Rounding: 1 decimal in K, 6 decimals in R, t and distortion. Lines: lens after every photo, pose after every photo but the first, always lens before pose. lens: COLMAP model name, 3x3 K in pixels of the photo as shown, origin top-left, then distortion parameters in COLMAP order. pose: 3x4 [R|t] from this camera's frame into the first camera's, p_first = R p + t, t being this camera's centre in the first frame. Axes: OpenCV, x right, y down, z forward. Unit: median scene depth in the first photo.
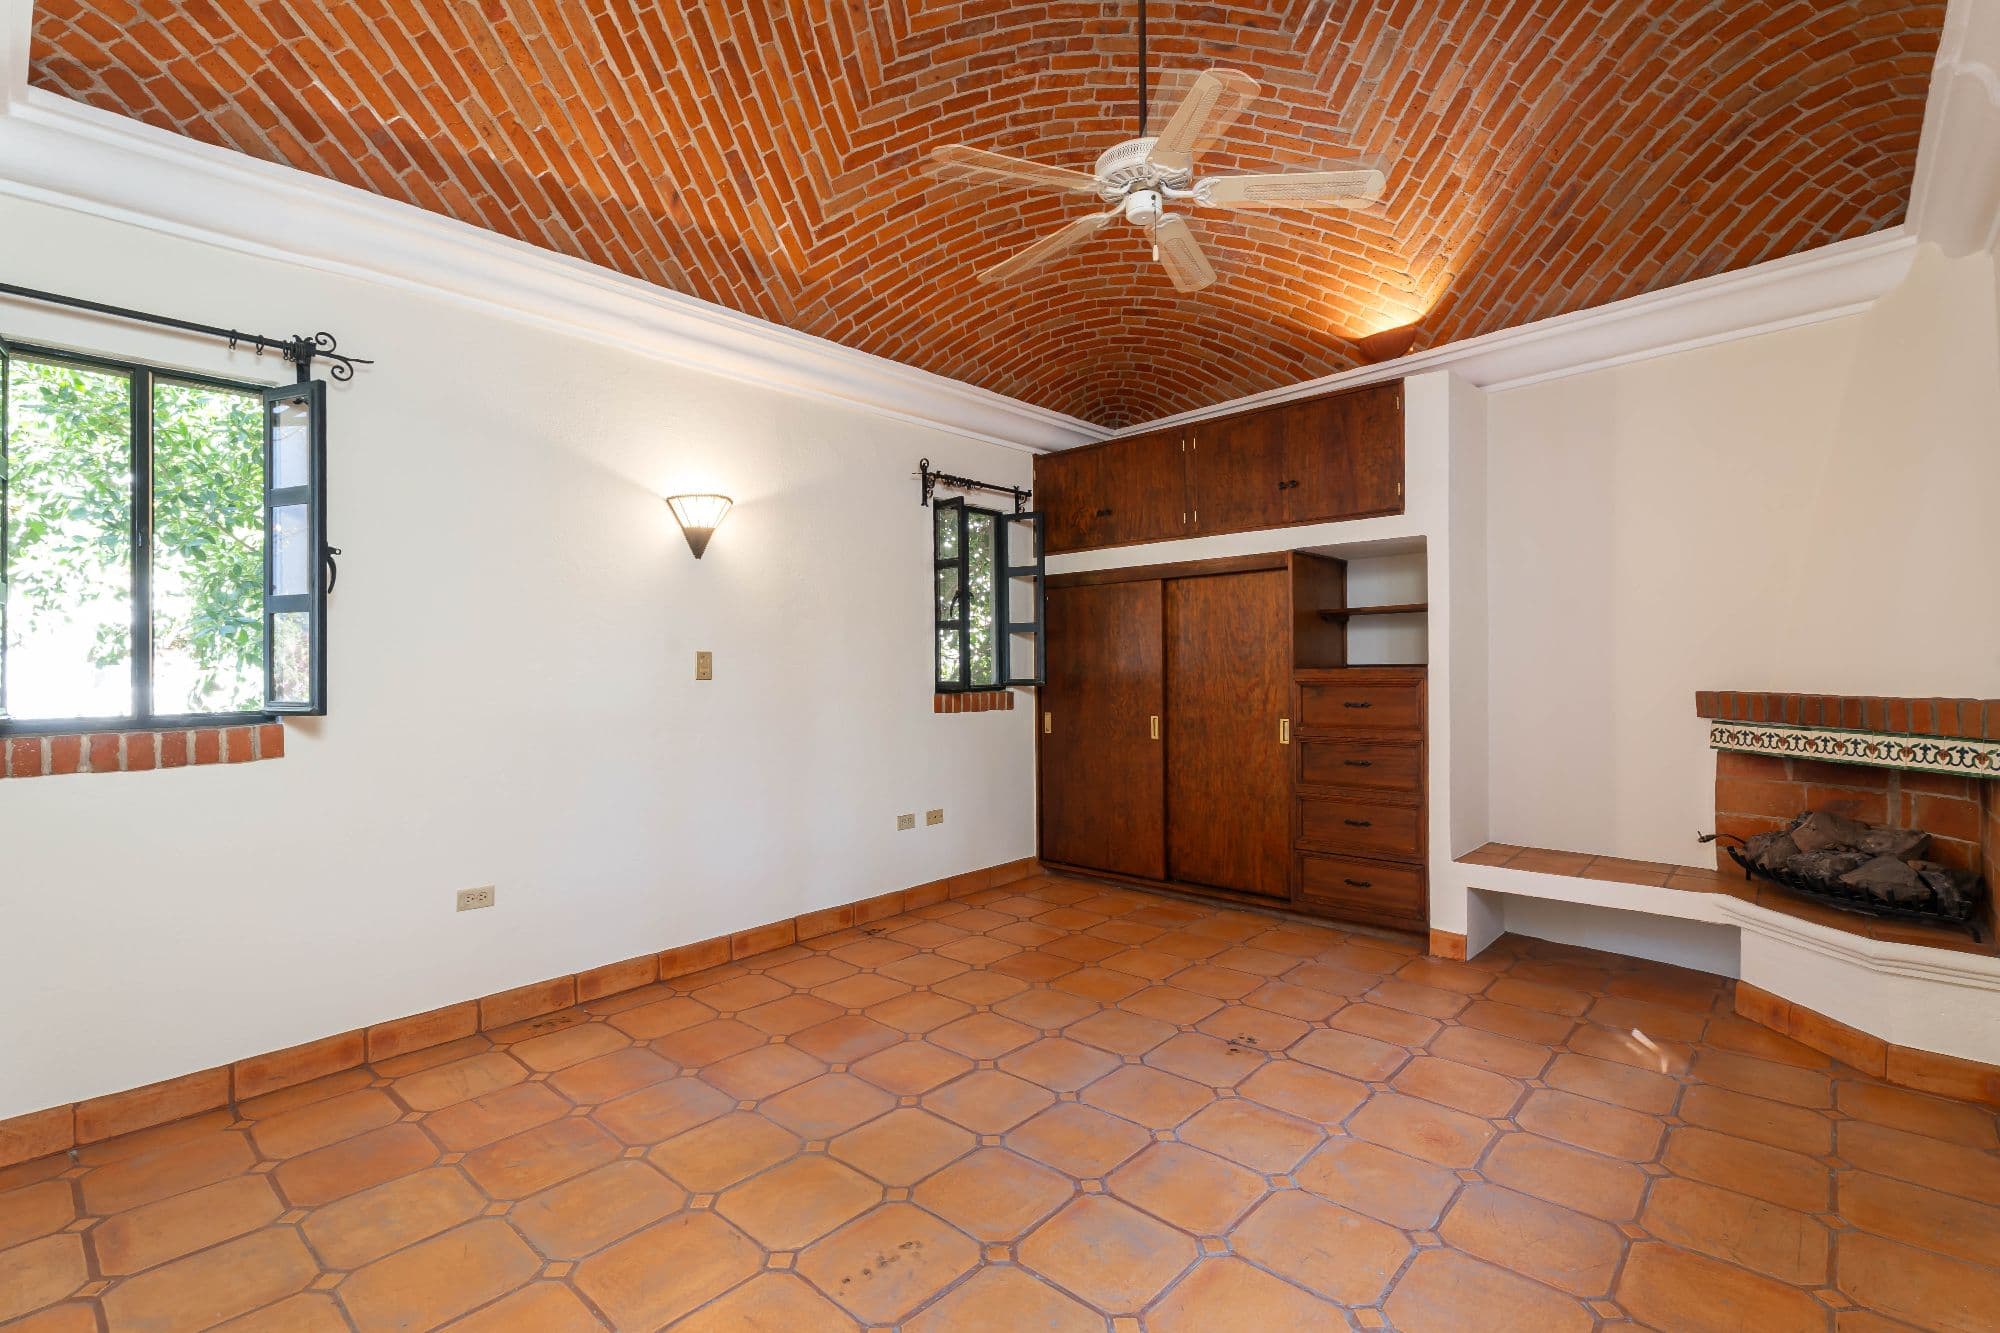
lens RADIAL K [[918.3, 0, 1000.9], [0, 918.3, 656.6], [0, 0, 1]] dist [0.001353, 0.001394]
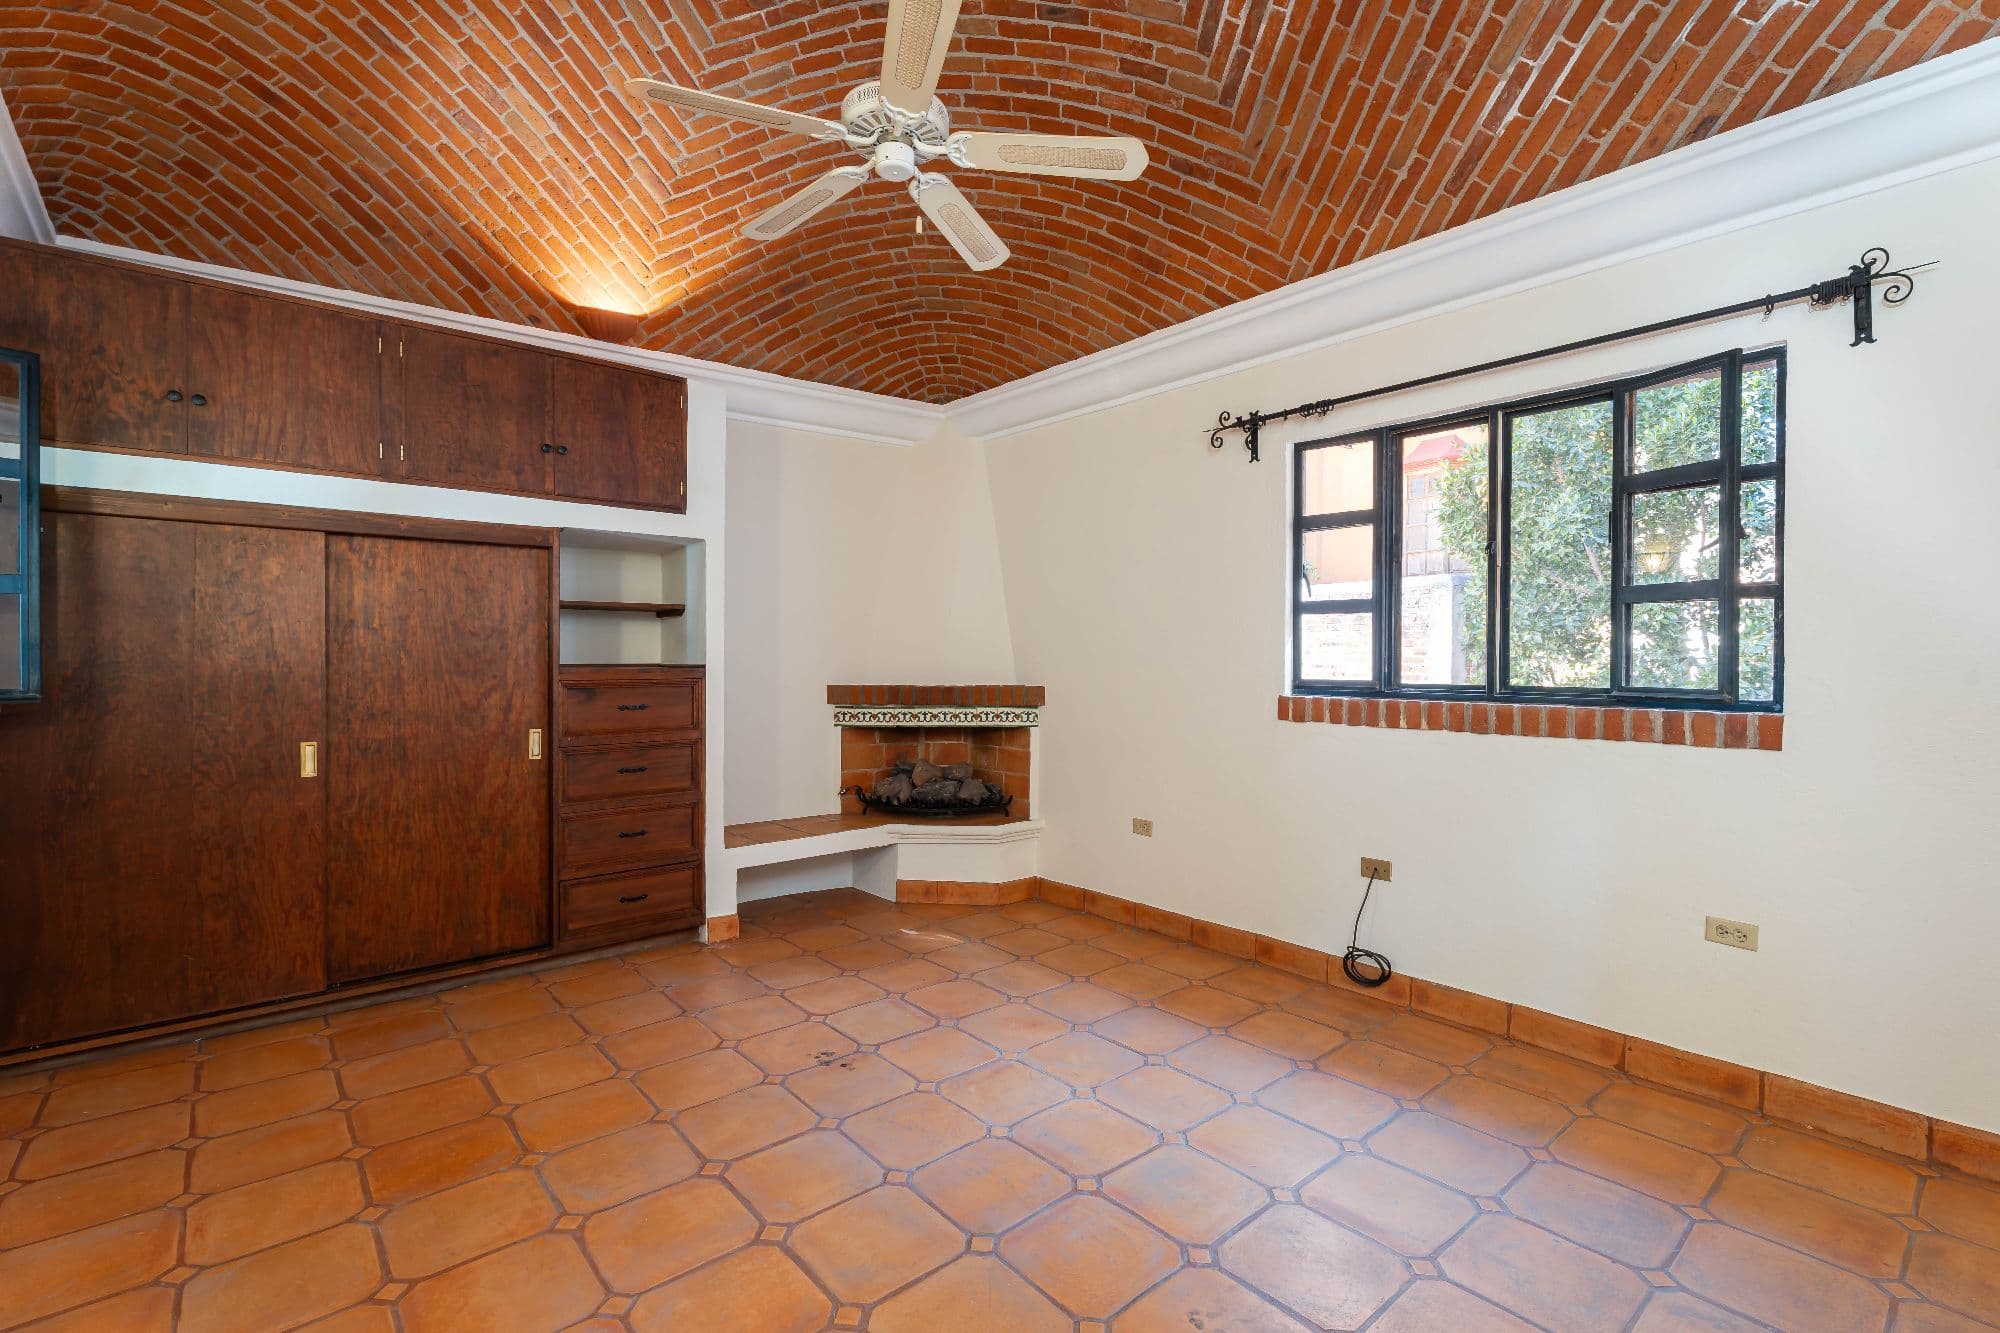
lens RADIAL K [[886.1, 0, 1008.0], [0, 886.1, 659.4], [0, 0, 1]] dist [0.000148, -0.000134]
pose [[0.115903, 0.011447, 0.993195, -0.503380], [-0.013185, 0.999863, -0.009986, 0.008486], [-0.993173, -0.011938, 0.116038, 0.562241]]
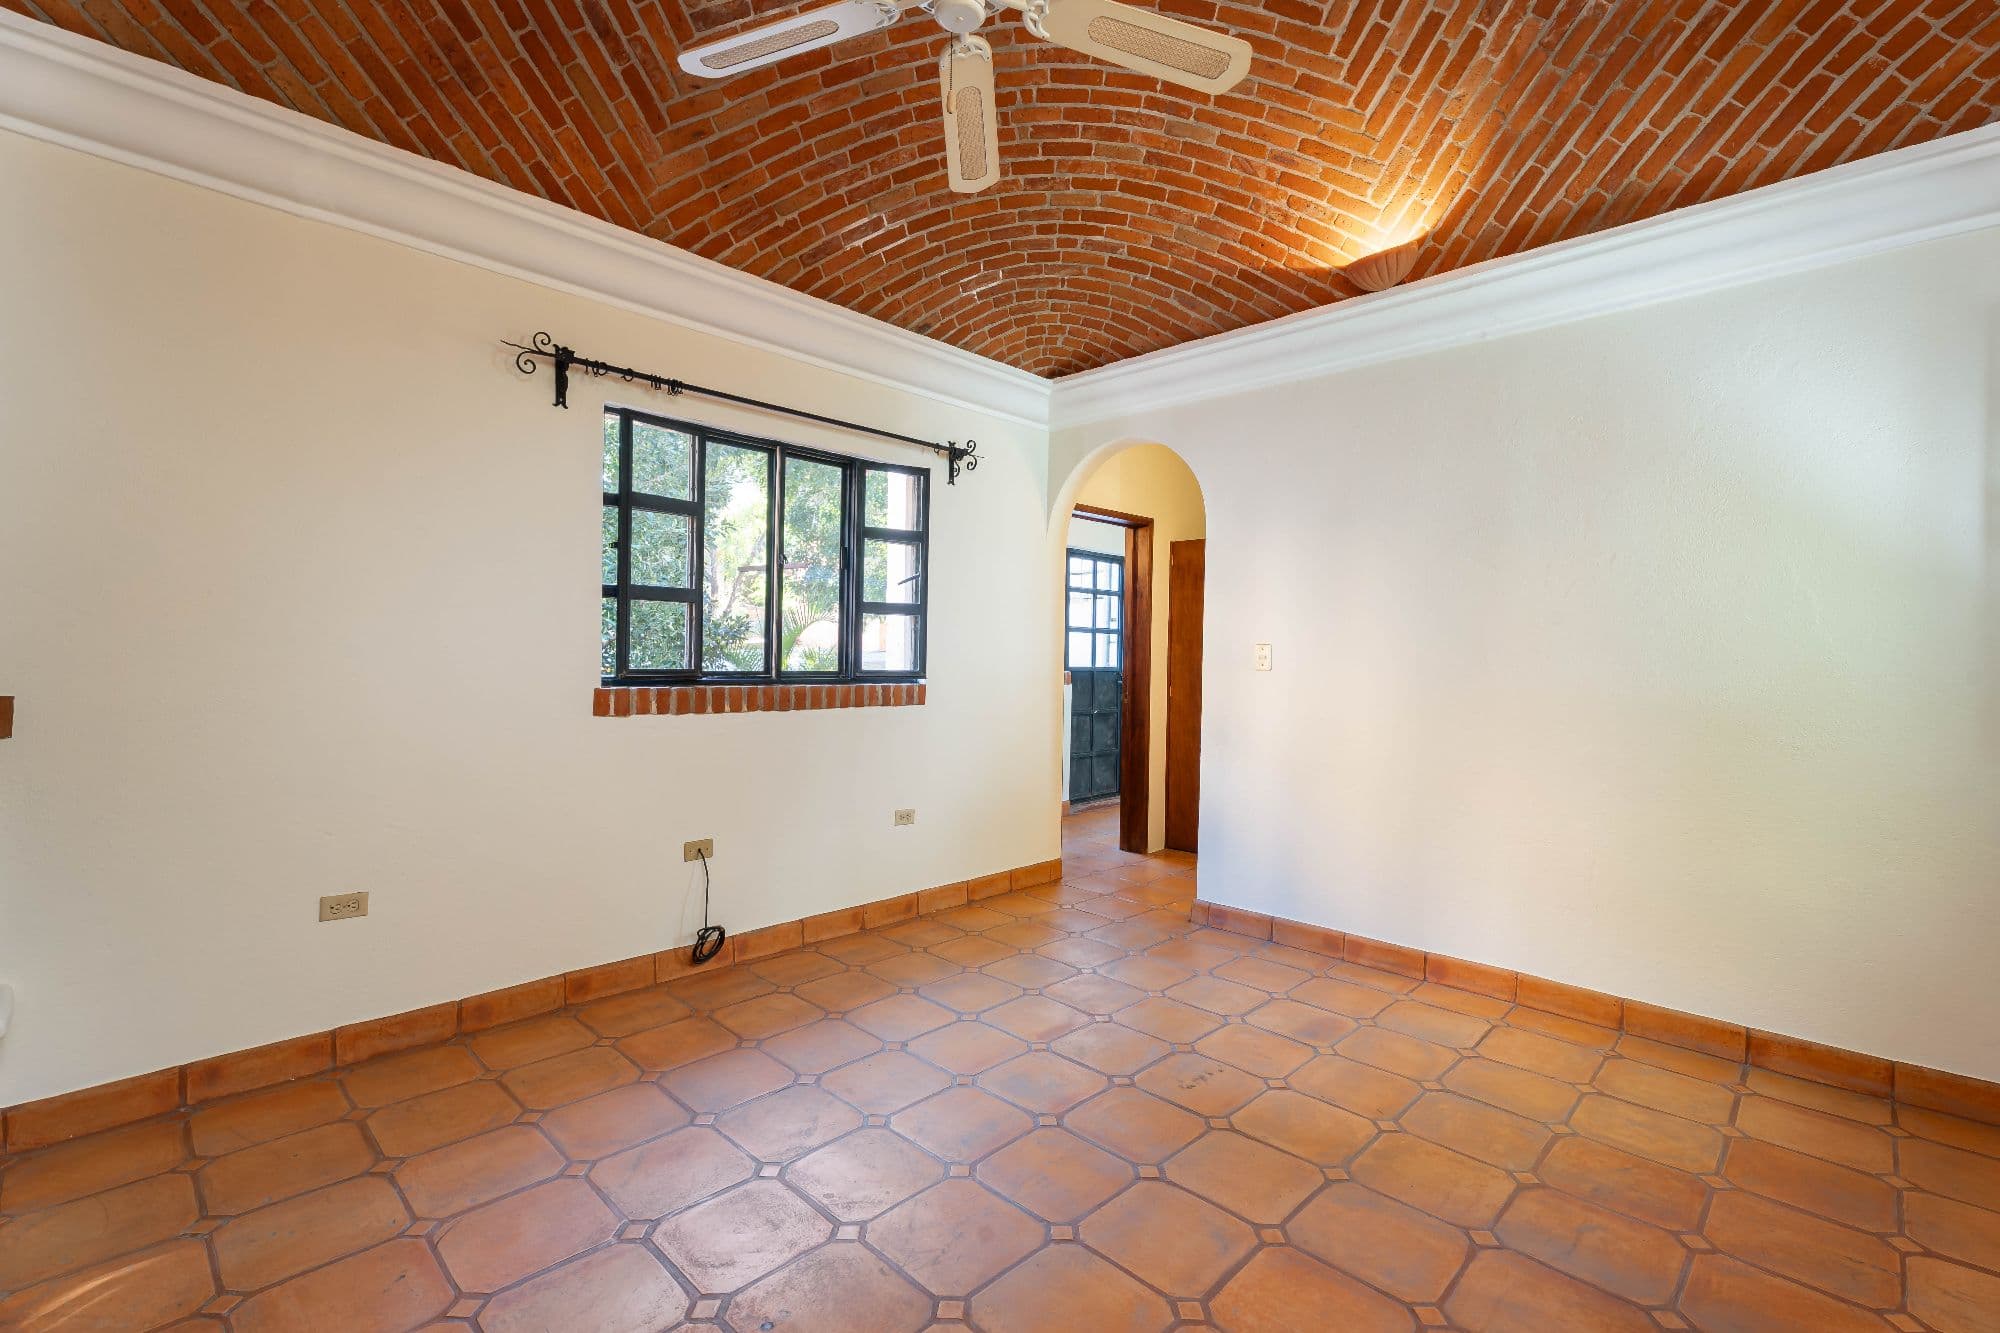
lens RADIAL K [[884.5, 0, 998.2], [0, 884.5, 658.6], [0, 0, 1]] dist [0.000976, 0.000015]
pose [[-0.999289, -0.006359, 0.037167, 0.070593], [-0.006605, 0.999957, -0.006508, 0.009122], [-0.037124, -0.006749, -0.999288, 1.200943]]
